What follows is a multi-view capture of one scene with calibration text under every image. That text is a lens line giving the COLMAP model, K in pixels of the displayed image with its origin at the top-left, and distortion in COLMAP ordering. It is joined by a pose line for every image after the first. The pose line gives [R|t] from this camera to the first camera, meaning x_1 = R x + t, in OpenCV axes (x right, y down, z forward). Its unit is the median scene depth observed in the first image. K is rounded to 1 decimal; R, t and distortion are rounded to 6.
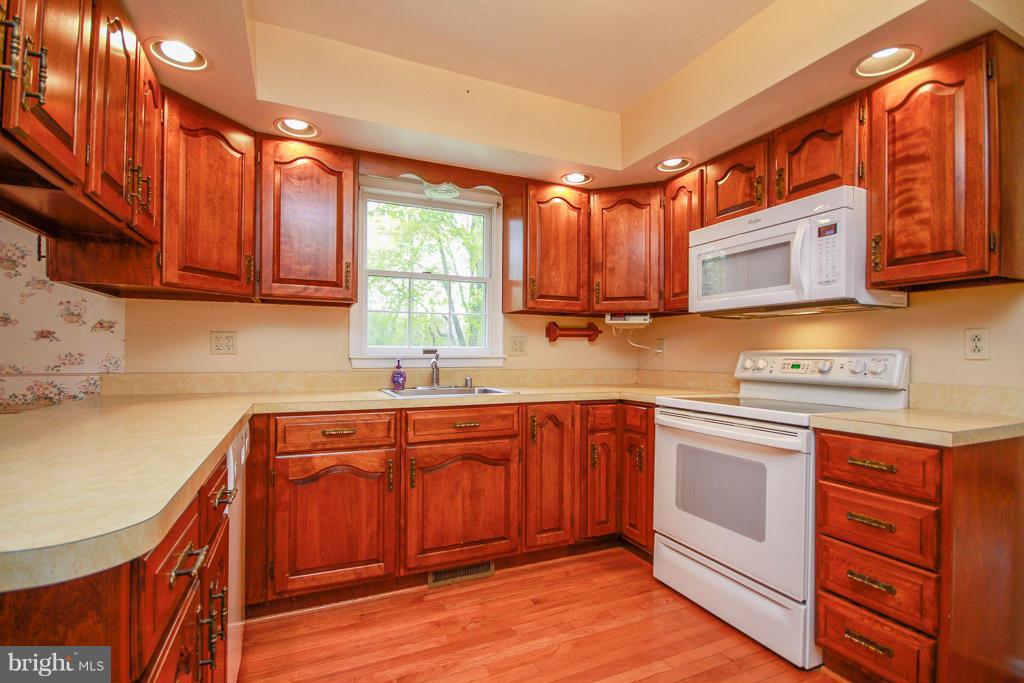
lens RADIAL K [[466.9, 0, 500.8], [0, 466.9, 354.5], [0, 0, 1]] dist [0.021794, -0.018499]
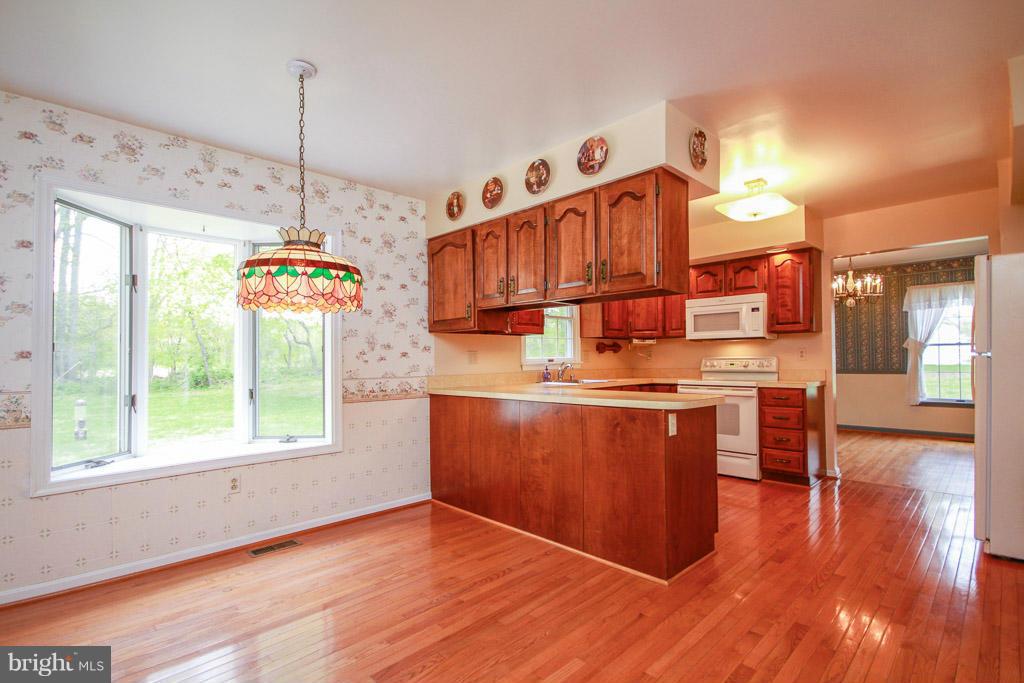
lens RADIAL K [[475.6, 0, 505.6], [0, 475.6, 352.8], [0, 0, 1]] dist [0.001044, 0.000489]
pose [[0.939719, -0.011802, 0.341743, -1.327248], [0.017471, 0.999756, -0.013514, -0.019988], [-0.341501, 0.018669, 0.939696, -0.861980]]
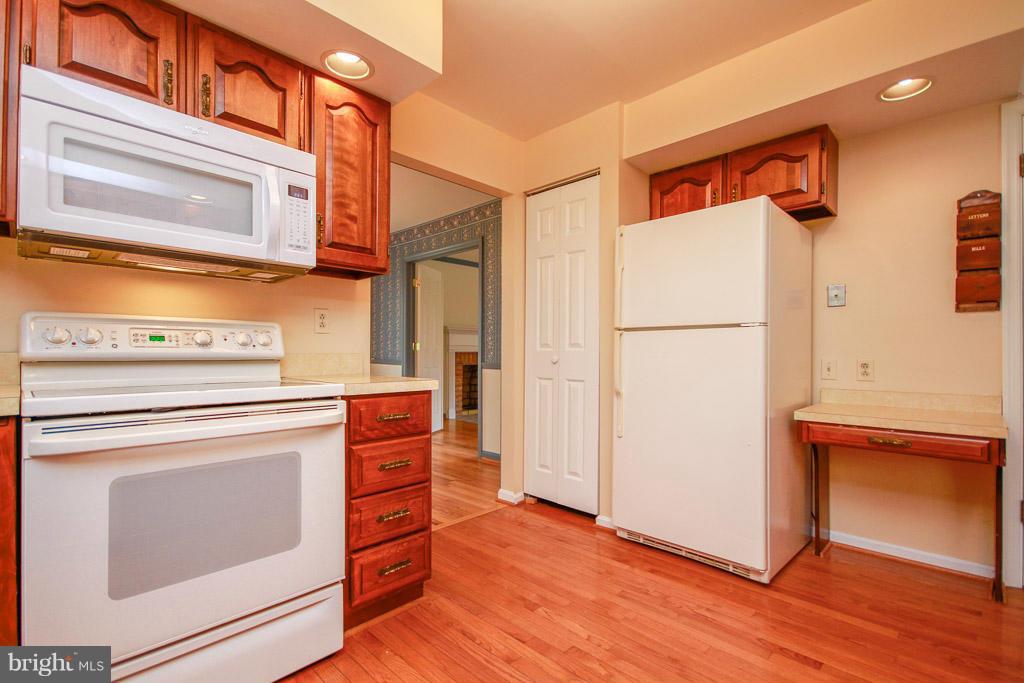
lens RADIAL K [[466.9, 0, 500.8], [0, 466.9, 354.5], [0, 0, 1]] dist [0.021794, -0.018499]
pose [[-0.365179, -0.009802, 0.930886, -0.312873], [-0.005295, 0.999950, 0.008452, 0.048952], [-0.930922, -0.001842, -0.365213, 0.893485]]
